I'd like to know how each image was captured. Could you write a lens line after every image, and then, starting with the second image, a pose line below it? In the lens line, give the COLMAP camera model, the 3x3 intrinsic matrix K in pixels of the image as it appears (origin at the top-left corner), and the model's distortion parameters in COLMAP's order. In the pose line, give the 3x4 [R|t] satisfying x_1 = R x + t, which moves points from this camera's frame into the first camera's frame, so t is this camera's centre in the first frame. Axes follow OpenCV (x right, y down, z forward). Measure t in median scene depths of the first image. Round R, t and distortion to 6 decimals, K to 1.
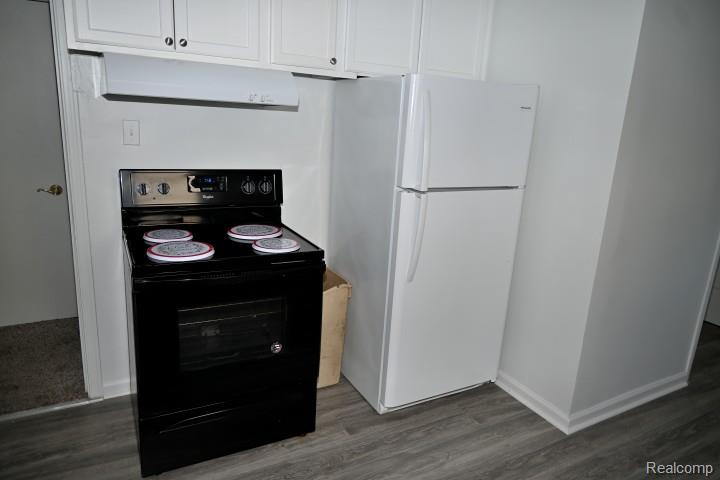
lens RADIAL K [[487.8, 0, 360.0], [0, 487.8, 240.0], [0, 0, 1]] dist [-0.001216, -0.001251]
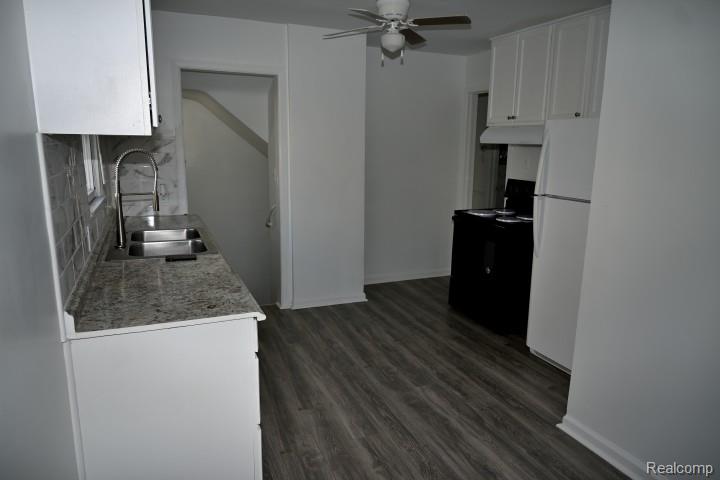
lens RADIAL K [[487.8, 0, 360.0], [0, 487.8, 240.0], [0, 0, 1]] dist [-0.001216, -0.001251]
pose [[-0.106291, 0.143020, -0.983996, 1.610216], [-0.269466, 0.948427, 0.166958, -0.067747], [0.957126, 0.282899, -0.062270, 0.565307]]
